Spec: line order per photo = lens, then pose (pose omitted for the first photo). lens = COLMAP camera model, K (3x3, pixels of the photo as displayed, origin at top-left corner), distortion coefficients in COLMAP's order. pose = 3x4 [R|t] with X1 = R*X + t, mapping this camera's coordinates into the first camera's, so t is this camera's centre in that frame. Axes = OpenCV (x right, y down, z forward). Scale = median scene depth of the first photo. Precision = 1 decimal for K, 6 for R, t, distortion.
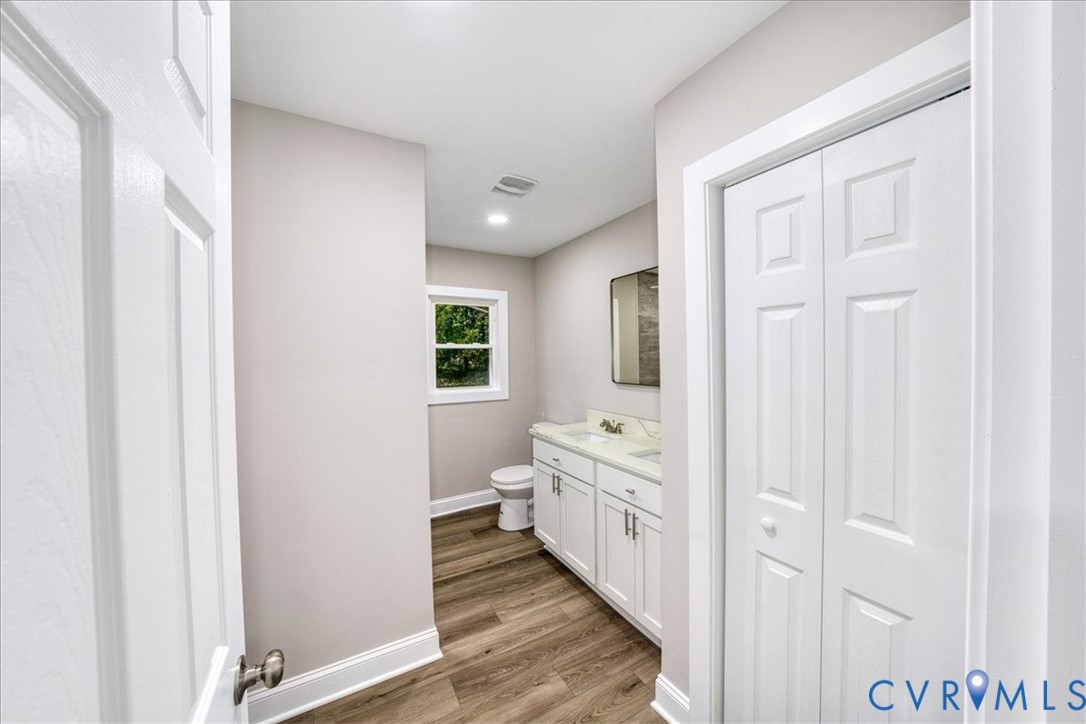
lens RADIAL K [[376.5, 0, 544.8], [0, 376.5, 359.8], [0, 0, 1]] dist [-0.029748, 0.006254]
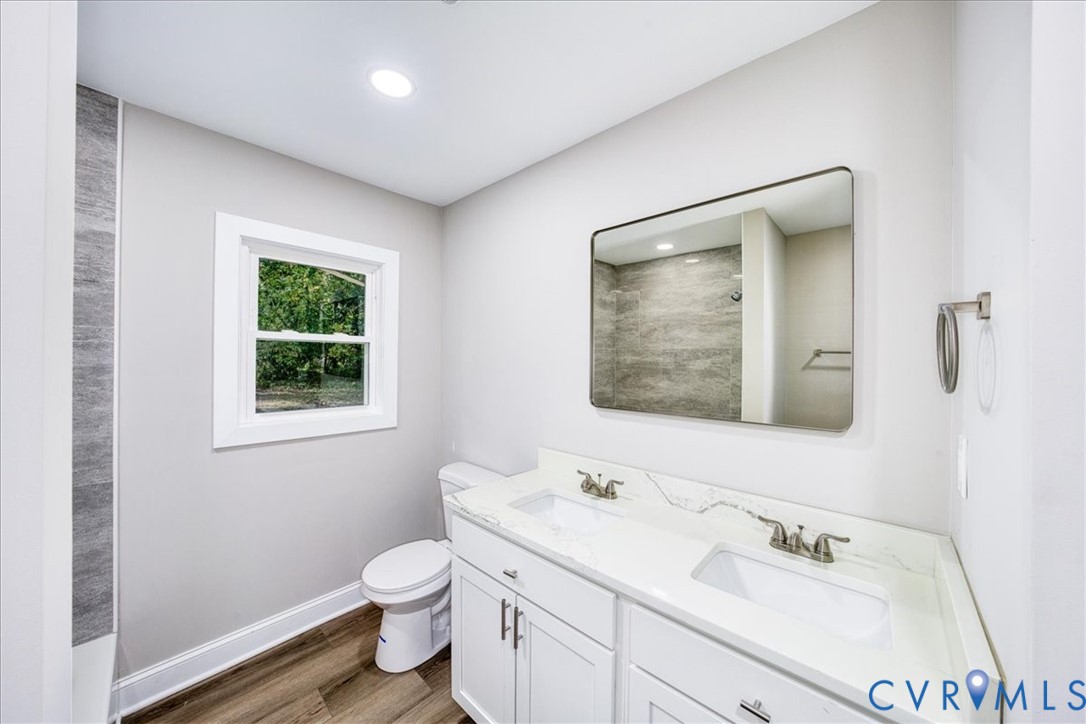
lens RADIAL K [[376.5, 0, 544.8], [0, 376.5, 359.8], [0, 0, 1]] dist [-0.029748, 0.006254]
pose [[0.953728, 0.023374, 0.299759, -0.058961], [-0.020530, 0.999709, -0.012635, -0.002984], [-0.299968, 0.005896, 0.953931, 0.394865]]
